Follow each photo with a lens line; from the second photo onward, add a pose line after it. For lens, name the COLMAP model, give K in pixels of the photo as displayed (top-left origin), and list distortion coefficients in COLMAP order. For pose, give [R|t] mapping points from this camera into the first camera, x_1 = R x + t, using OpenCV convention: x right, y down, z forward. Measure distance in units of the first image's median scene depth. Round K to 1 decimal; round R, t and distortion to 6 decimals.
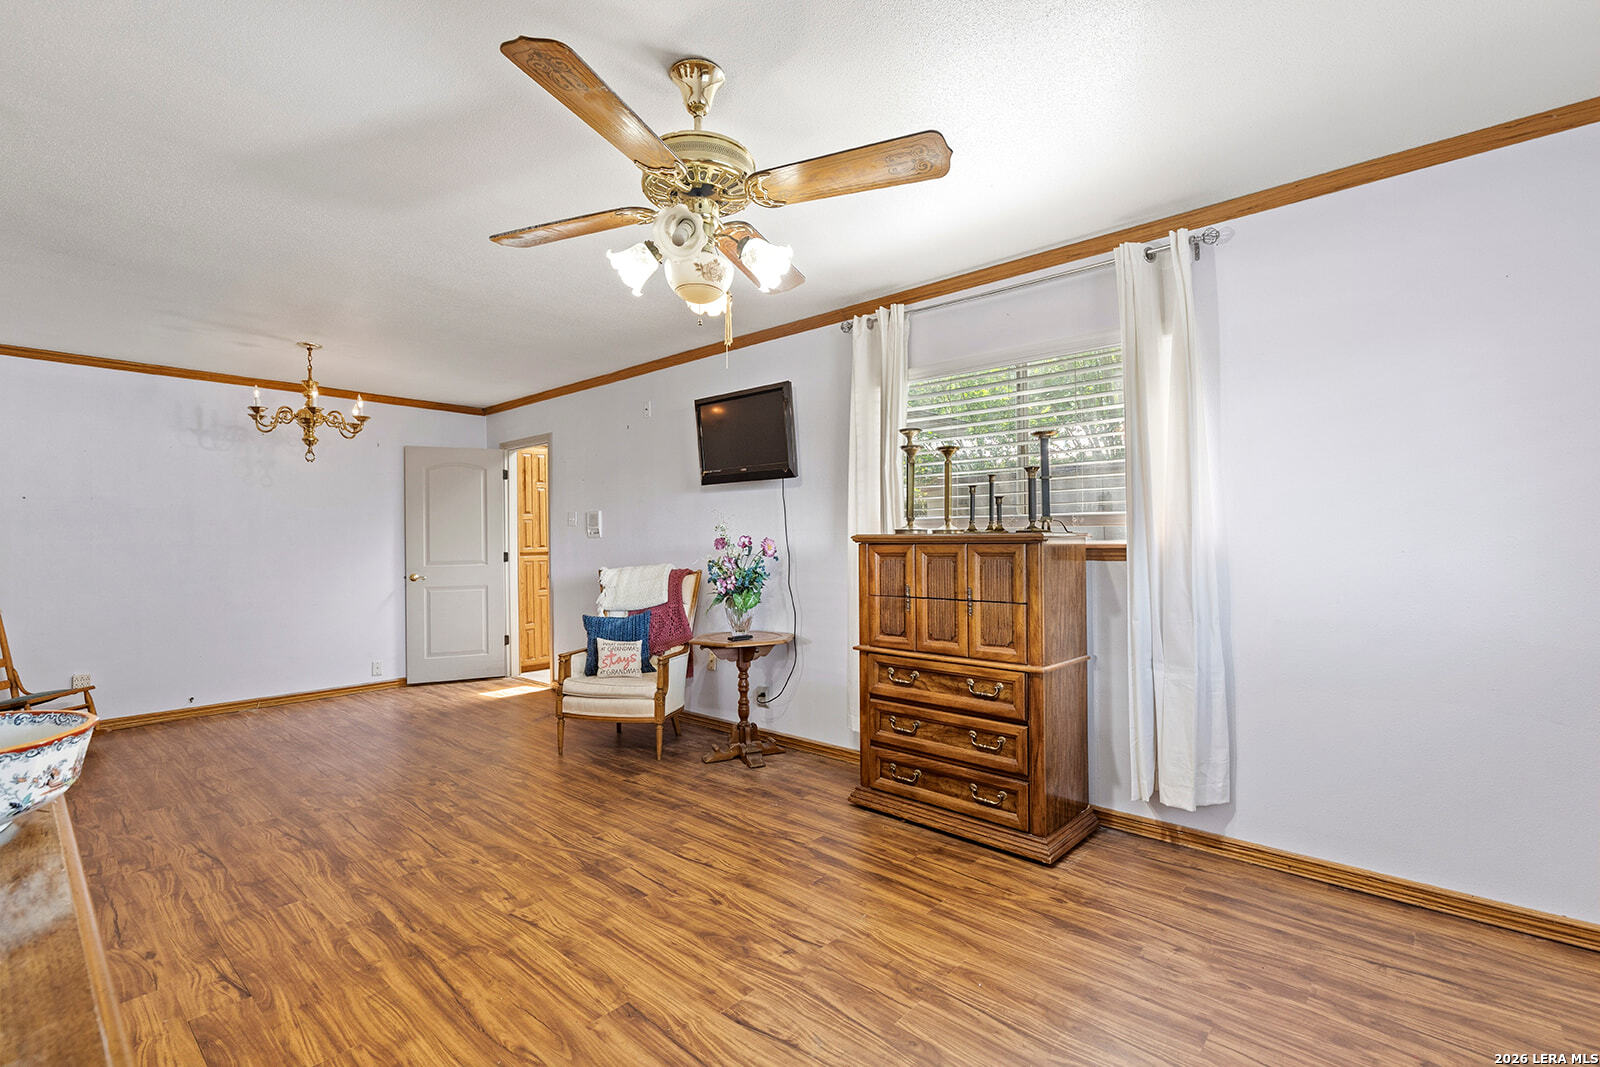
lens RADIAL K [[726.1, 0, 805.7], [0, 726.1, 534.5], [0, 0, 1]] dist [0.010480, 0.000132]
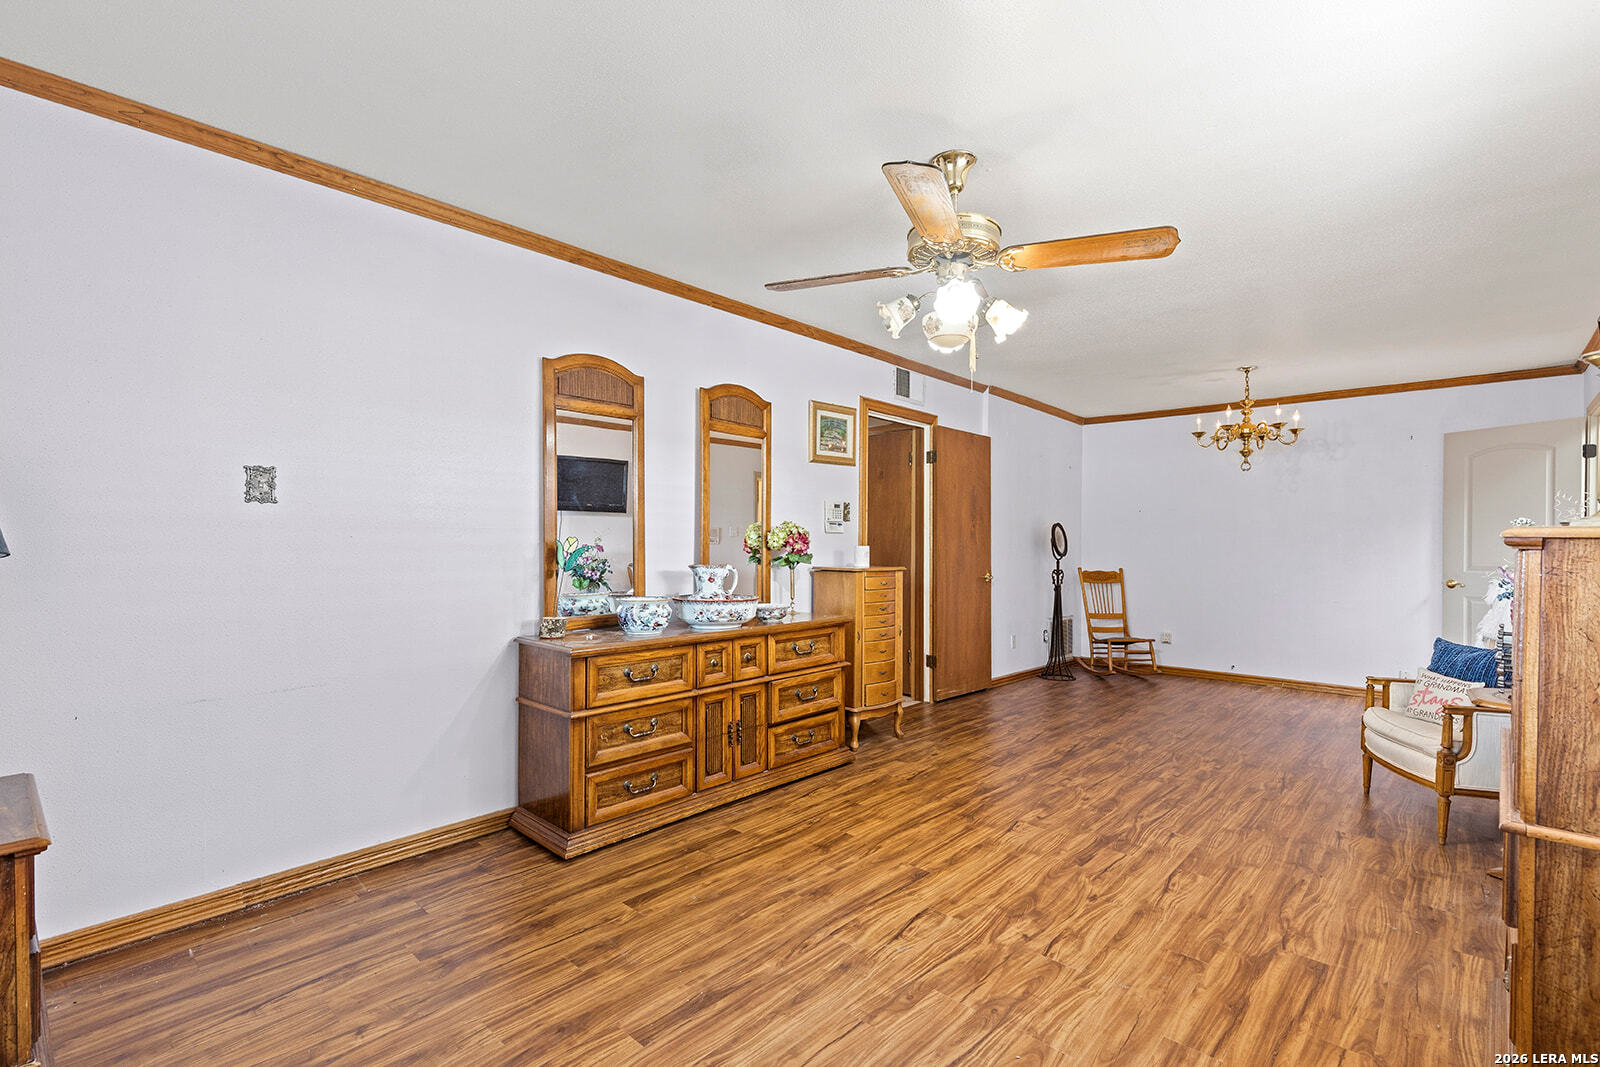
lens RADIAL K [[726.1, 0, 804.7], [0, 726.1, 551.2], [0, 0, 1]] dist [0.010480, 0.000132]
pose [[-0.018247, 0.021888, -0.999594, 0.757874], [0.001799, 0.999759, 0.021859, -0.000941], [0.999832, -0.001399, -0.018282, 0.527838]]
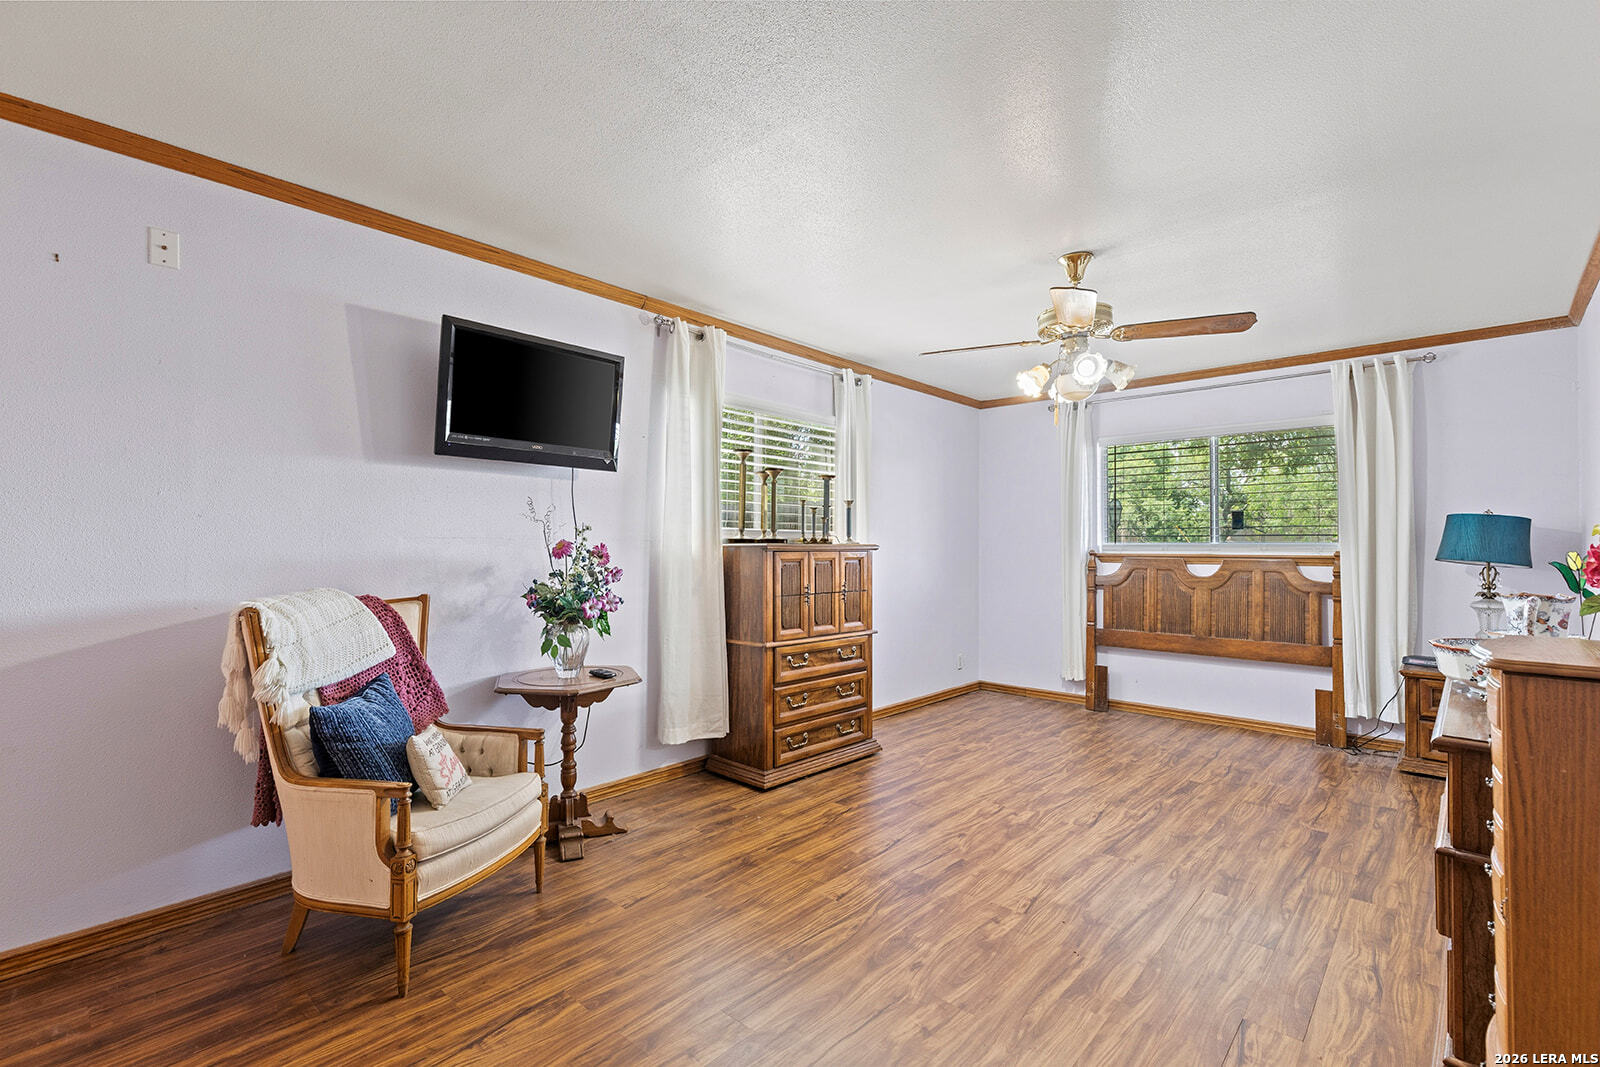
lens RADIAL K [[726.1, 0, 811.6], [0, 726.1, 533.0], [0, 0, 1]] dist [0.010480, 0.000132]
pose [[0.000503, 0.027499, 0.999622, -1.190145], [-0.012430, 0.999545, -0.027491, 0.017679], [-0.999923, -0.012411, 0.000844, 1.079492]]
